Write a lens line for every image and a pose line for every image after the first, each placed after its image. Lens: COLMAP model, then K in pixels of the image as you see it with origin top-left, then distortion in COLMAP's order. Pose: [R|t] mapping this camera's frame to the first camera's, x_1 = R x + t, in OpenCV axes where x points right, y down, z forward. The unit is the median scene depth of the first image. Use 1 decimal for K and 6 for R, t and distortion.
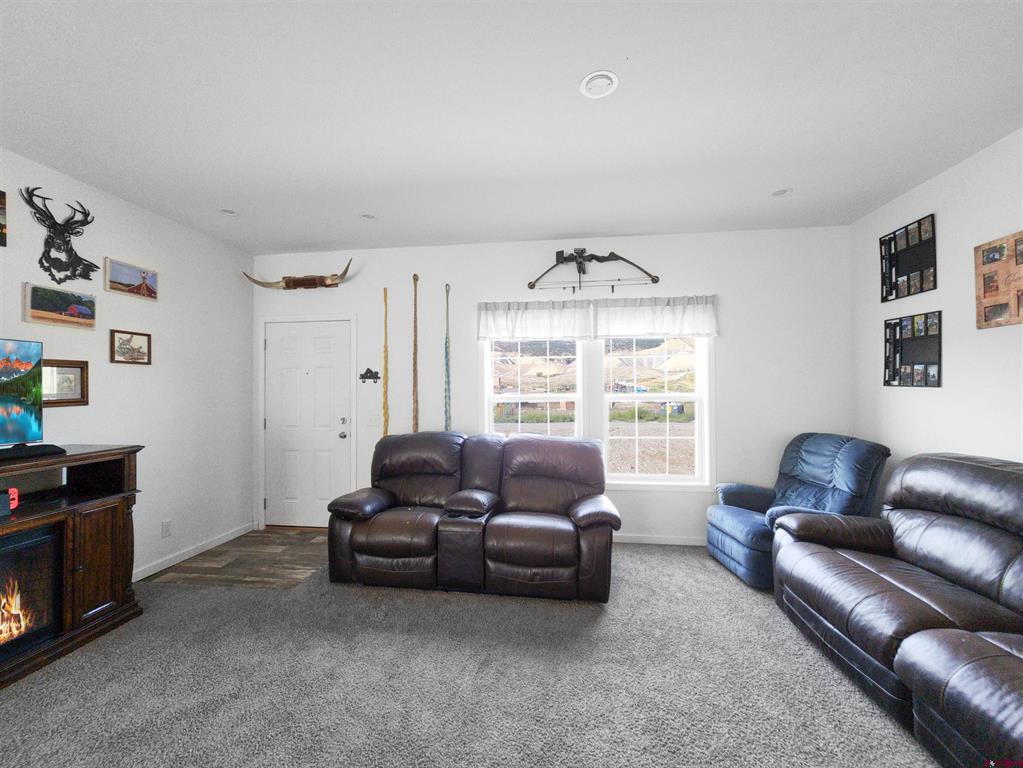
lens RADIAL K [[439.4, 0, 502.9], [0, 439.4, 386.7], [0, 0, 1]] dist [0.002969, -0.000006]
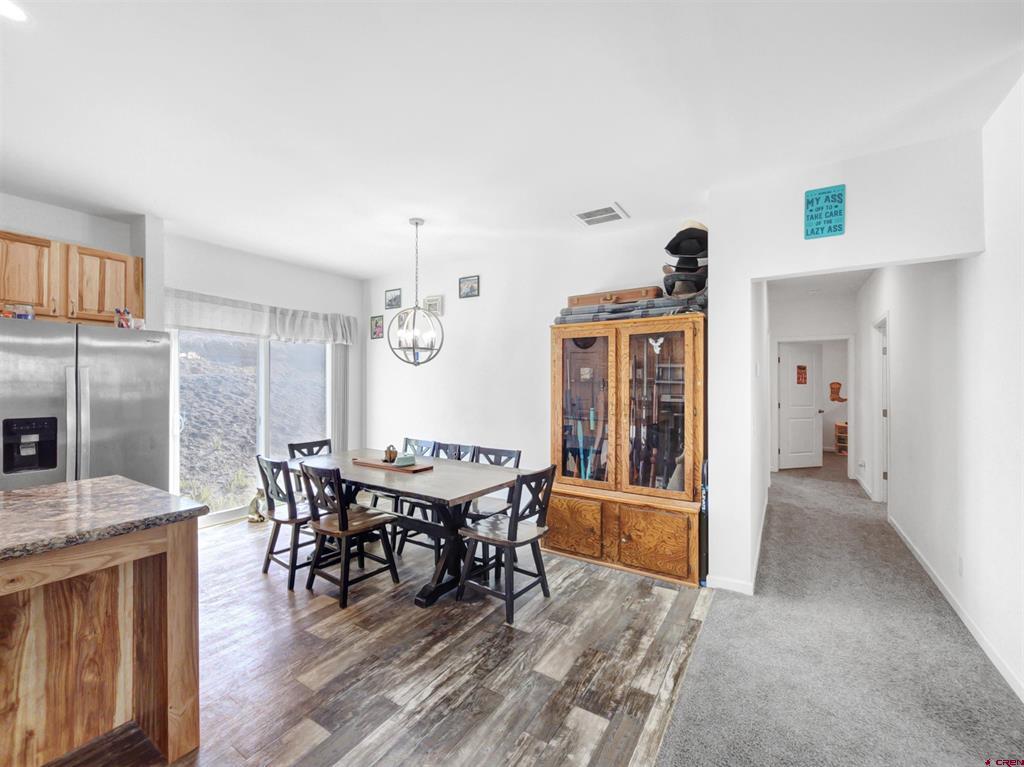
lens RADIAL K [[439.8, 0, 507.8], [0, 439.8, 385.5], [0, 0, 1]] dist [0.002969, -0.000006]
pose [[-0.435430, -0.006392, -0.900200, 0.012252], [0.000965, 0.999971, -0.007567, 0.022451], [0.900222, -0.004163, -0.435411, 1.312399]]
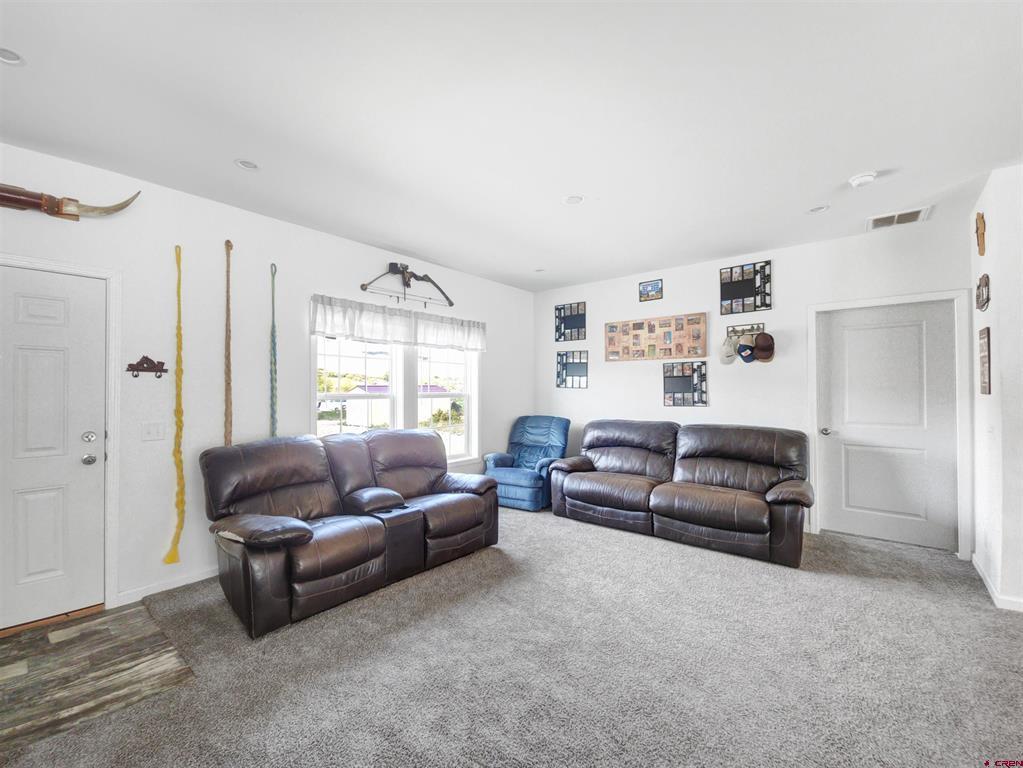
lens RADIAL K [[439.4, 0, 506.8], [0, 439.4, 386.9], [0, 0, 1]] dist [0.002969, -0.000006]
pose [[0.528462, 0.009362, 0.848905, -0.714454], [-0.006674, 0.999954, -0.006873, 0.008430], [-0.848930, -0.002033, 0.528501, 0.195456]]
